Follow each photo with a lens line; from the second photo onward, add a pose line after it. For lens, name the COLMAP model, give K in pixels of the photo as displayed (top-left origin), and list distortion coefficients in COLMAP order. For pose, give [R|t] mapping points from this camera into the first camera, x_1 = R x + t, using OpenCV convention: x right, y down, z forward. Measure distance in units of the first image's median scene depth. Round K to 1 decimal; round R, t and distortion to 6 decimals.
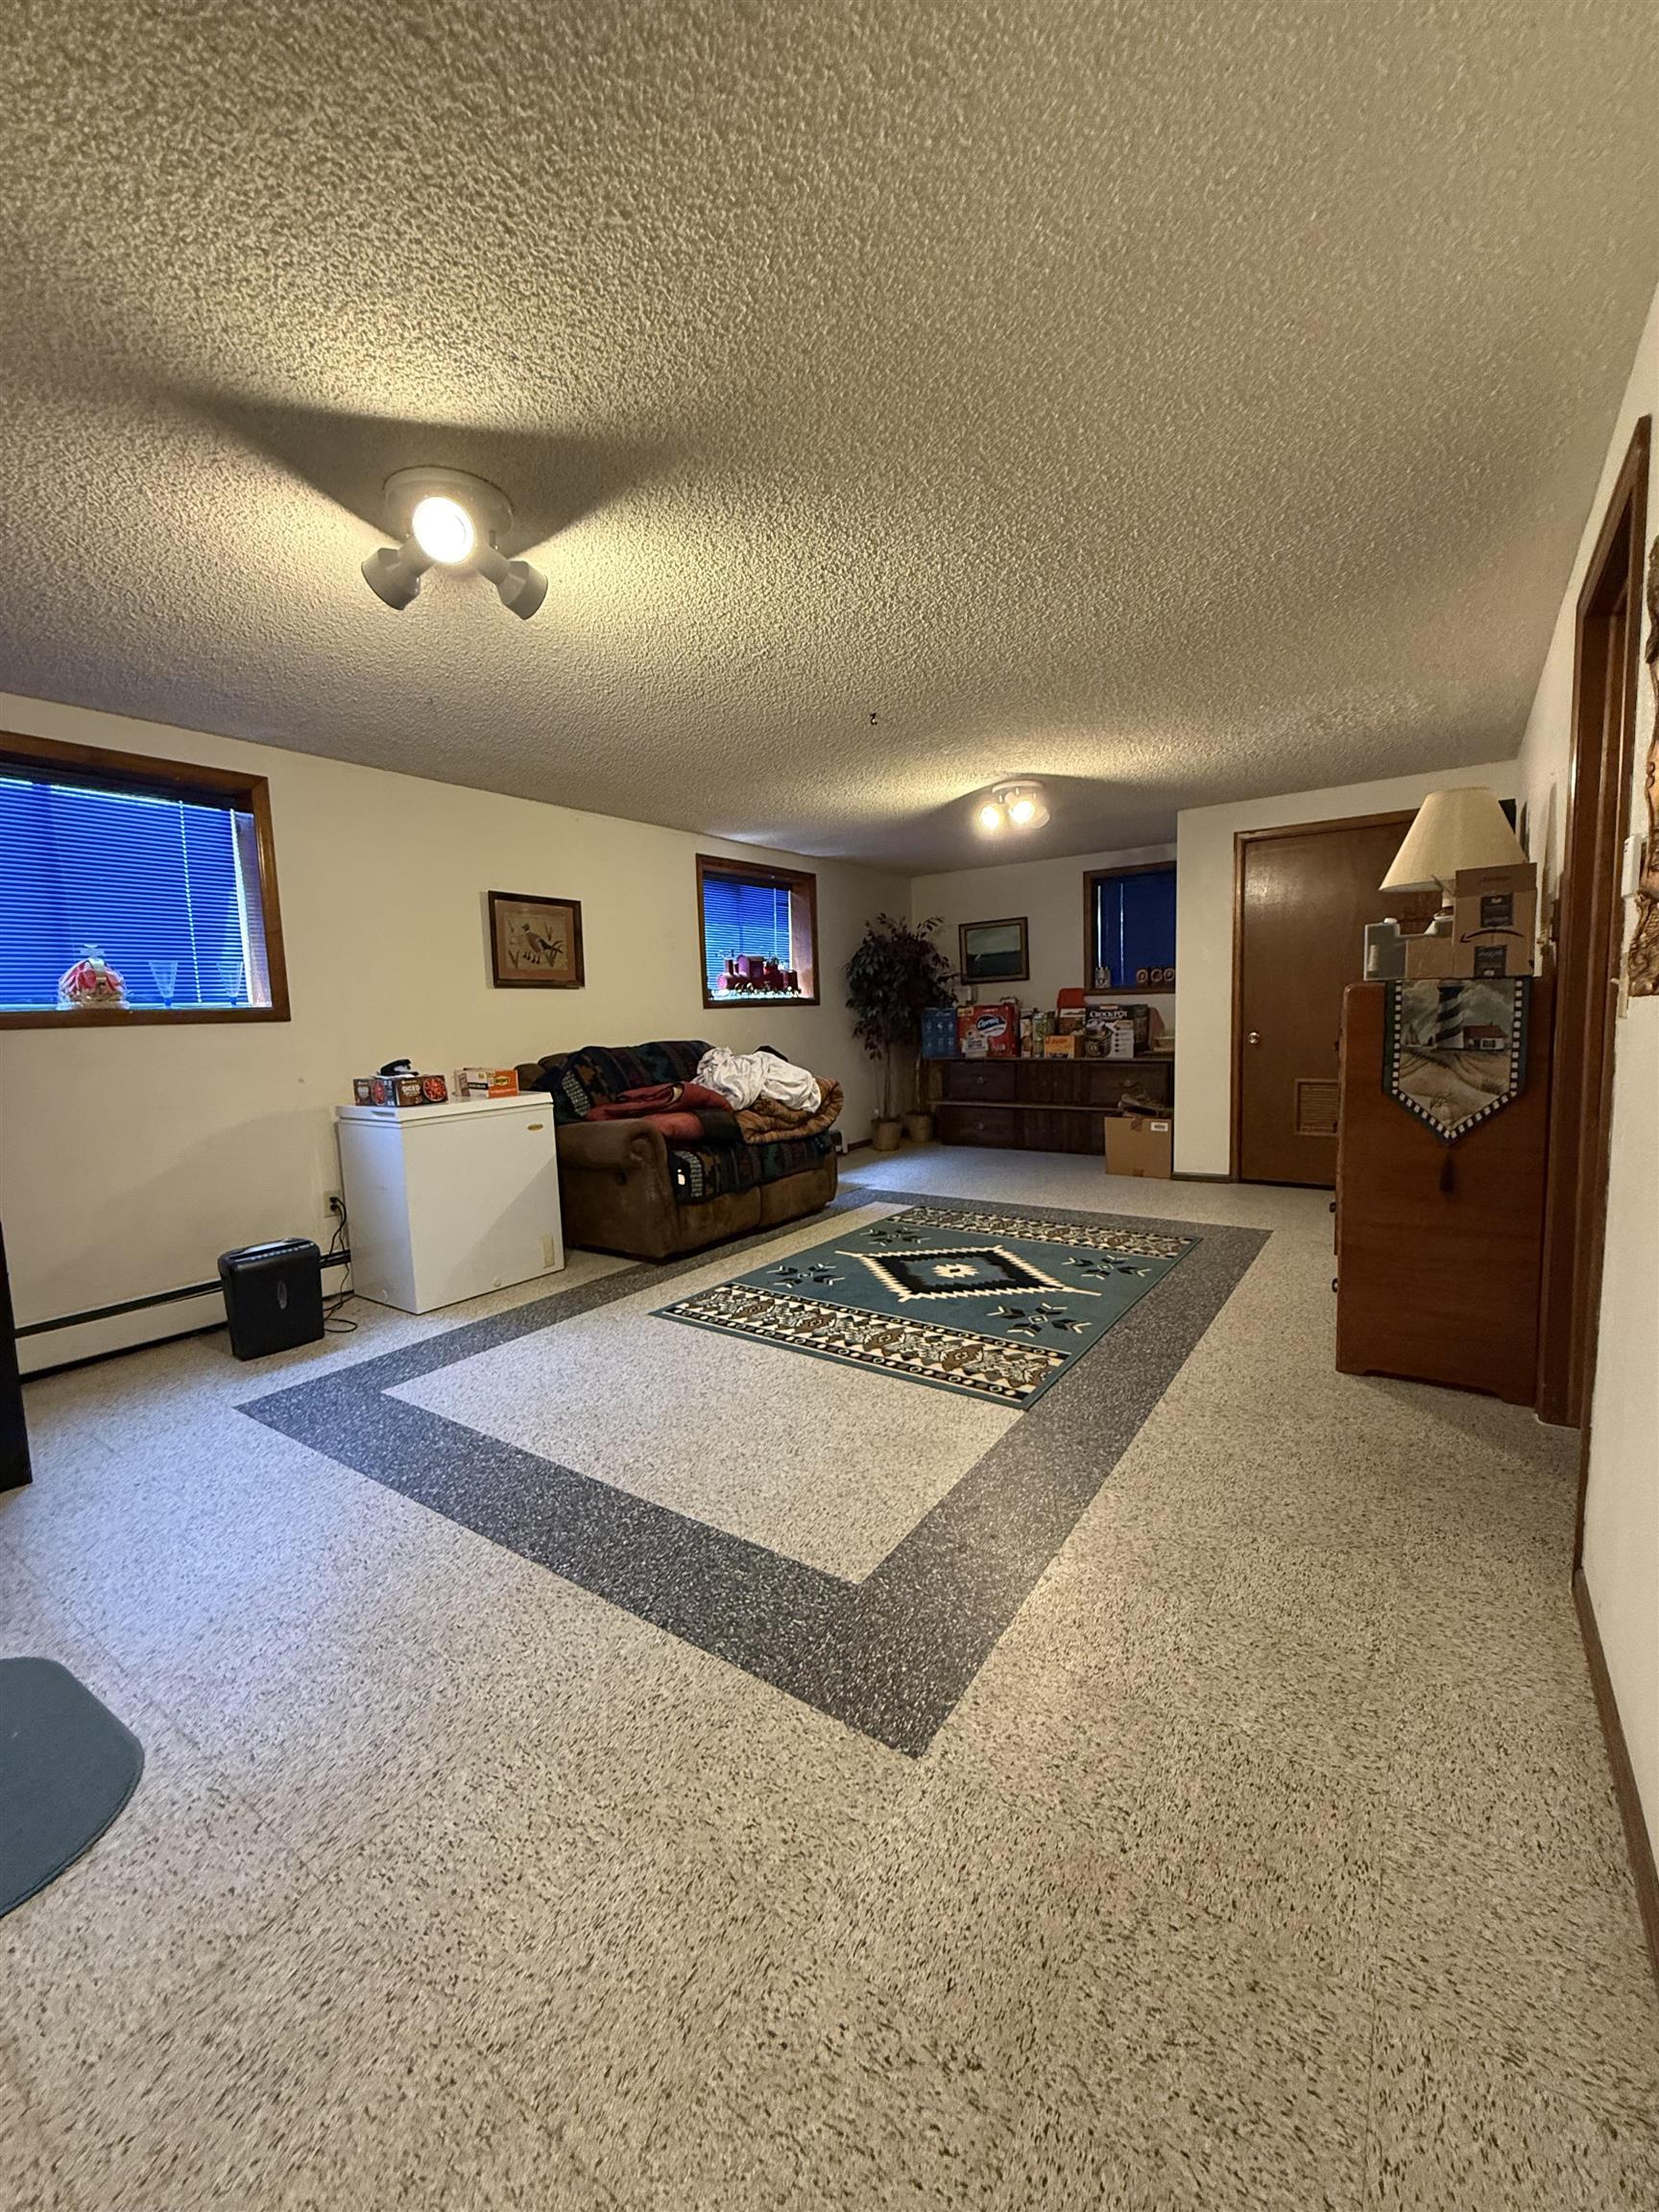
lens RADIAL K [[880.1, 0, 830.8], [0, 880.1, 1100.9], [0, 0, 1]] dist [-0.003041, -0.000170]
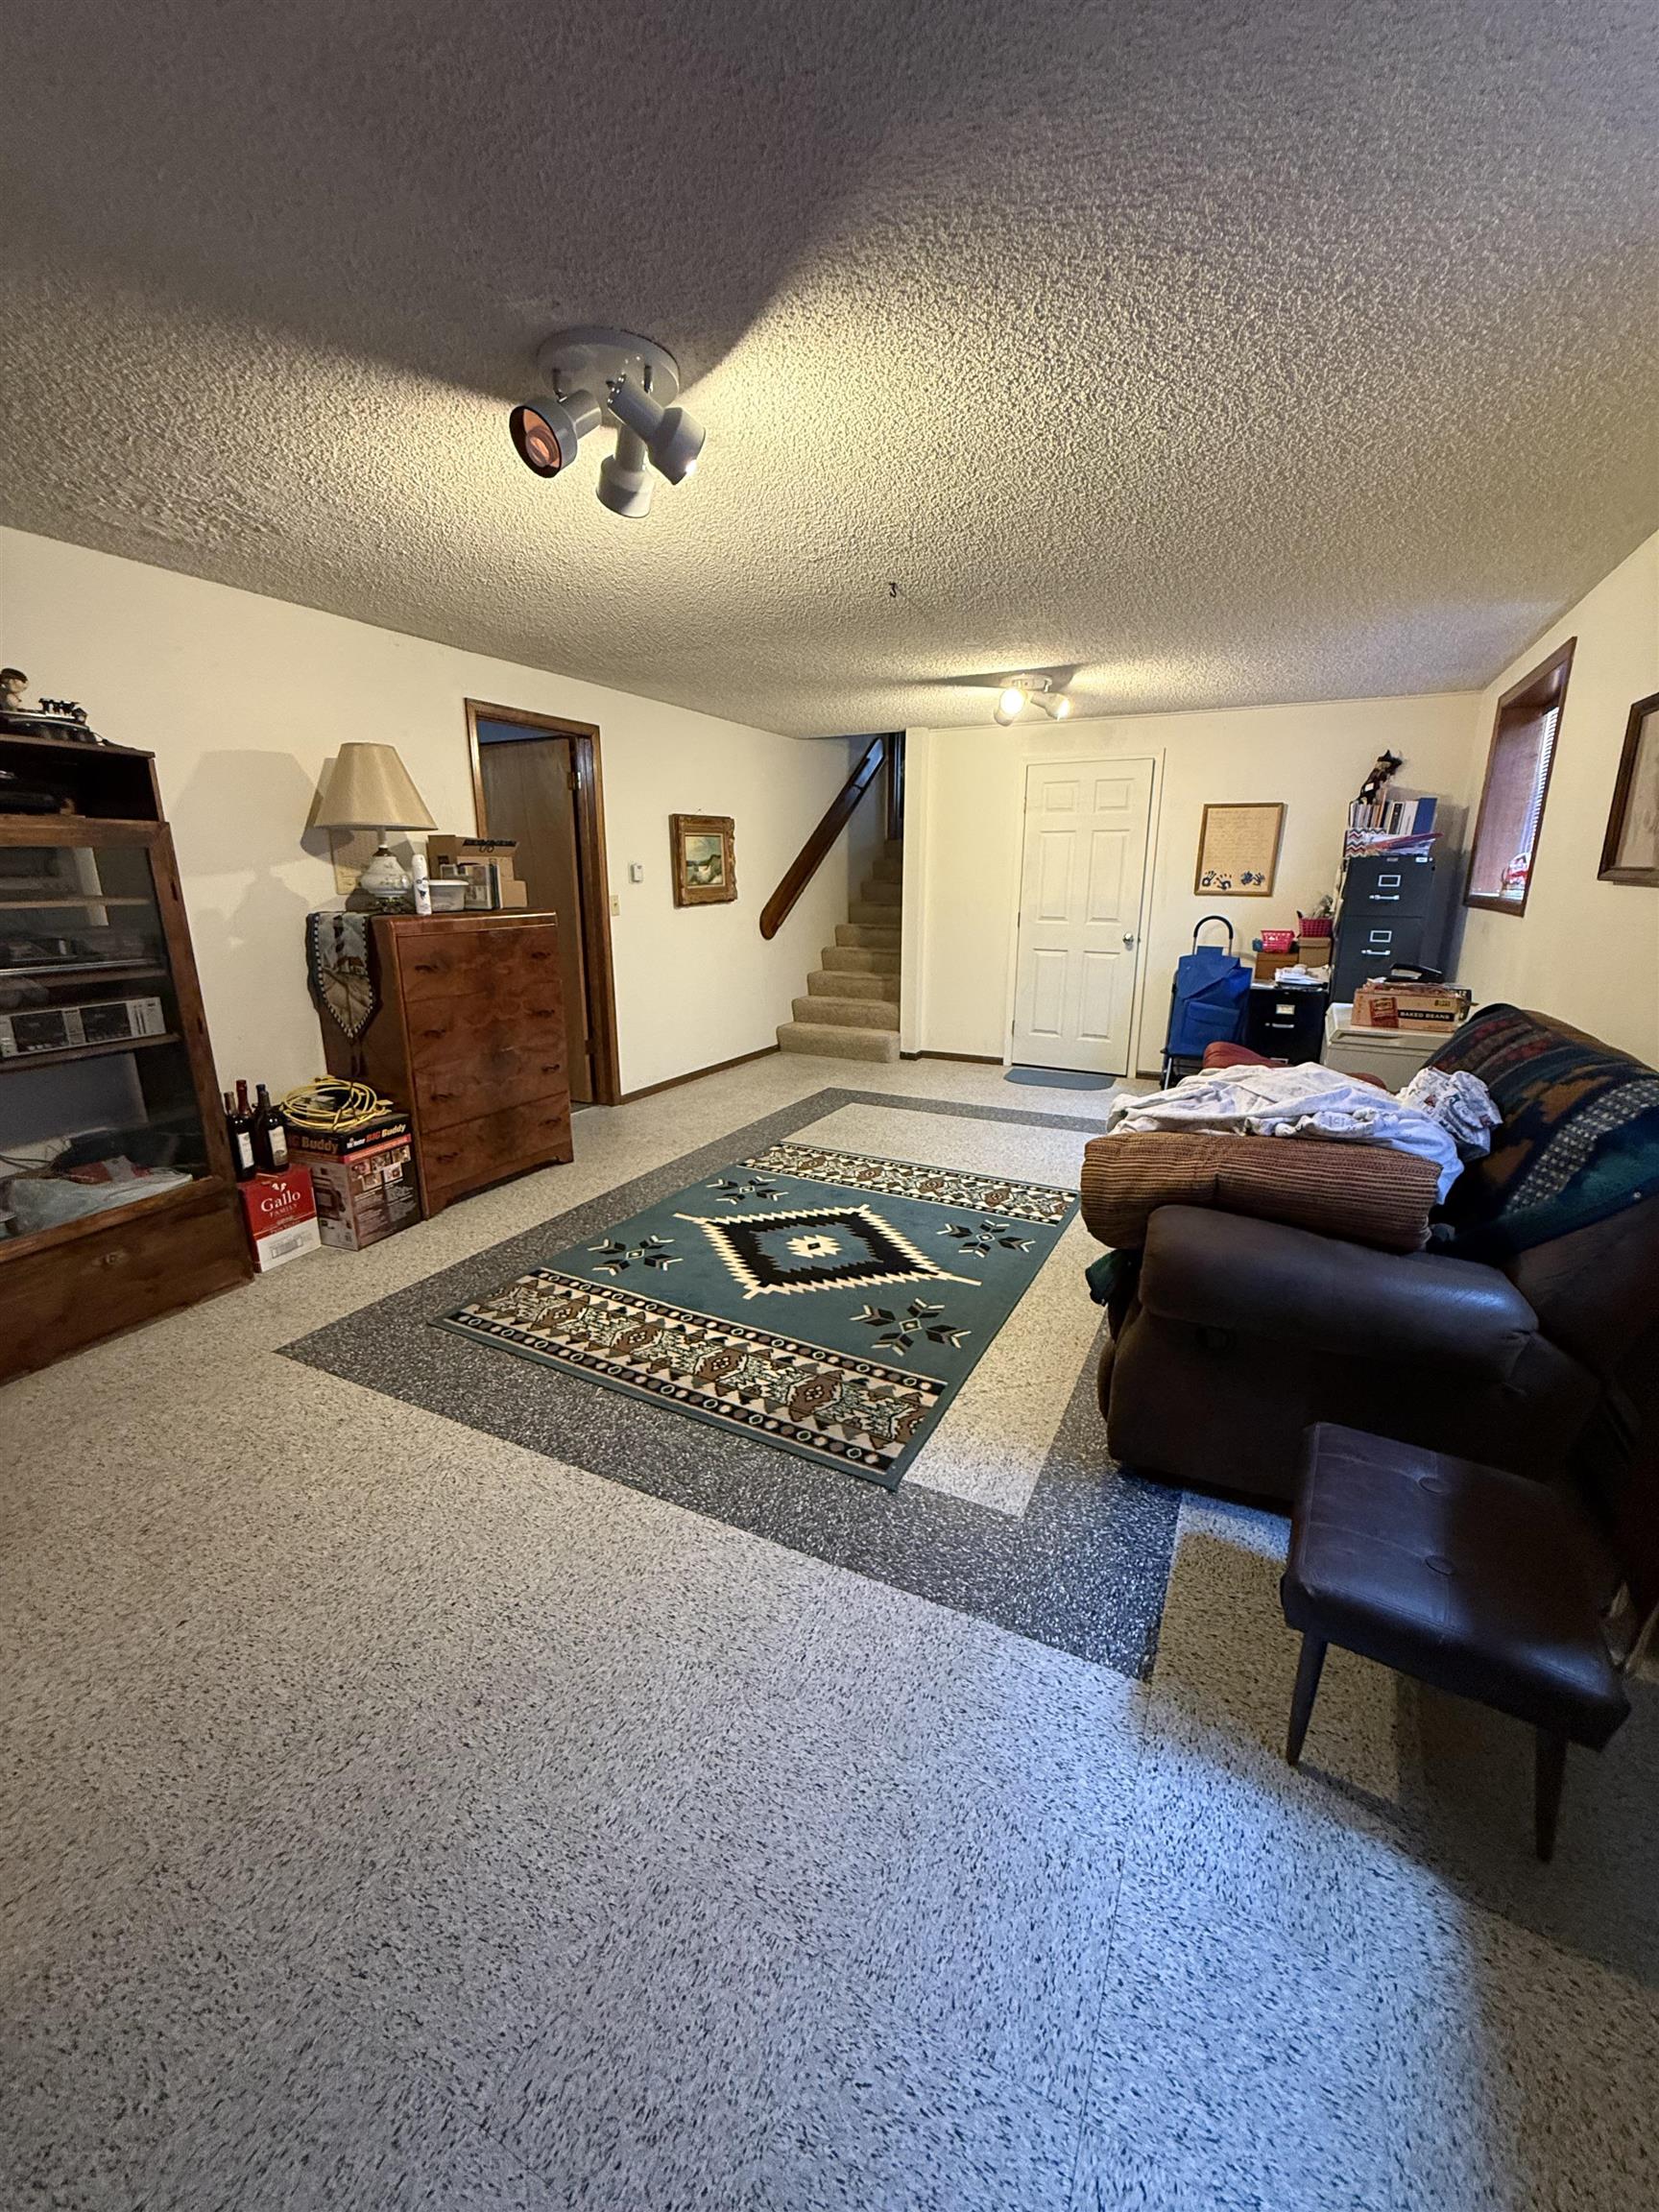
lens RADIAL K [[880.1, 0, 825.1], [0, 880.1, 1103.6], [0, 0, 1]] dist [-0.003041, -0.000170]
pose [[-0.990315, 0.066673, -0.121778, 0.269158], [0.018580, 0.932898, 0.359662, -0.288015], [0.137587, 0.353916, -0.925102, 2.081998]]
